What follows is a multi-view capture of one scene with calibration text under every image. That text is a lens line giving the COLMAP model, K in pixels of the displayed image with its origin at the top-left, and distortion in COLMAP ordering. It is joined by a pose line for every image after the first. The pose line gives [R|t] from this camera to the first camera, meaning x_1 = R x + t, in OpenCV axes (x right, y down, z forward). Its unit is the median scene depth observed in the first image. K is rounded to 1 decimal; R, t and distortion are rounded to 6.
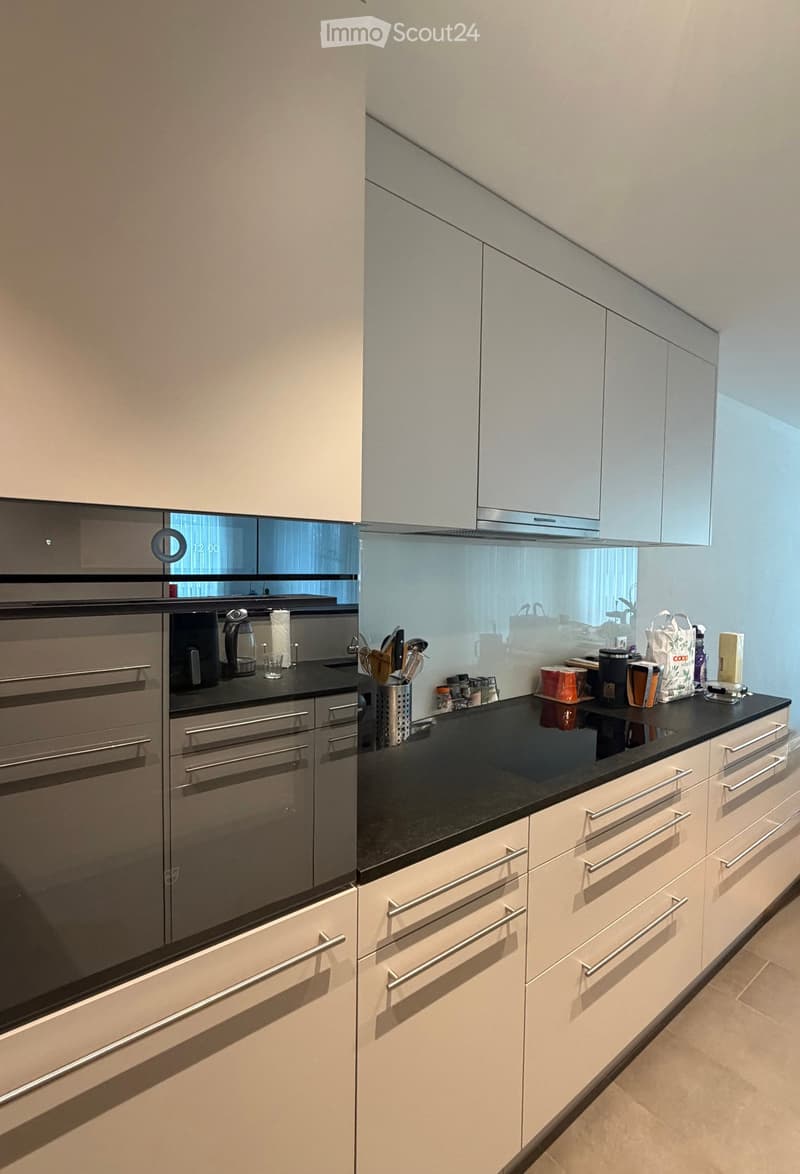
lens RADIAL K [[519.3, 0, 400.0], [0, 519.3, 592.1], [0, 0, 1]] dist [-0.001325, -0.000160]
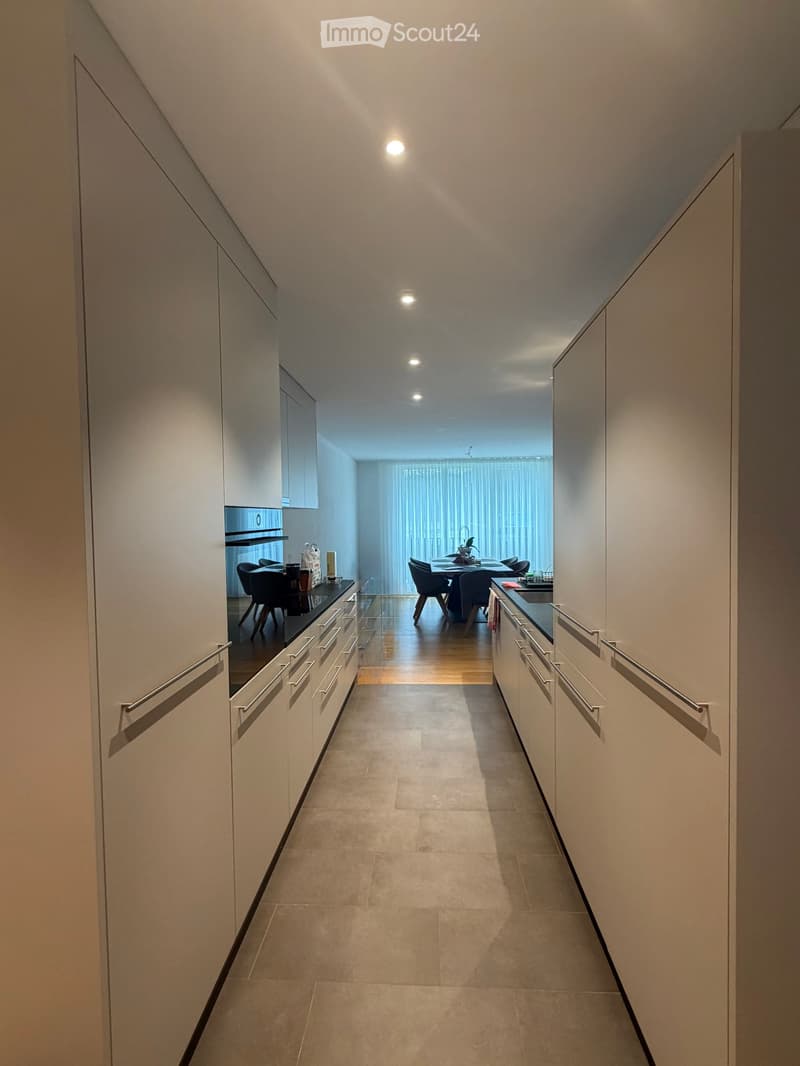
lens RADIAL K [[600.5, 0, 399.2], [0, 600.5, 533.5], [0, 0, 1]] dist [0.004642, 0.000715]
pose [[0.627229, -0.053495, 0.776996, -1.084117], [0.065341, 0.997736, 0.015946, -0.011249], [-0.776089, 0.040768, 0.629304, -0.731237]]
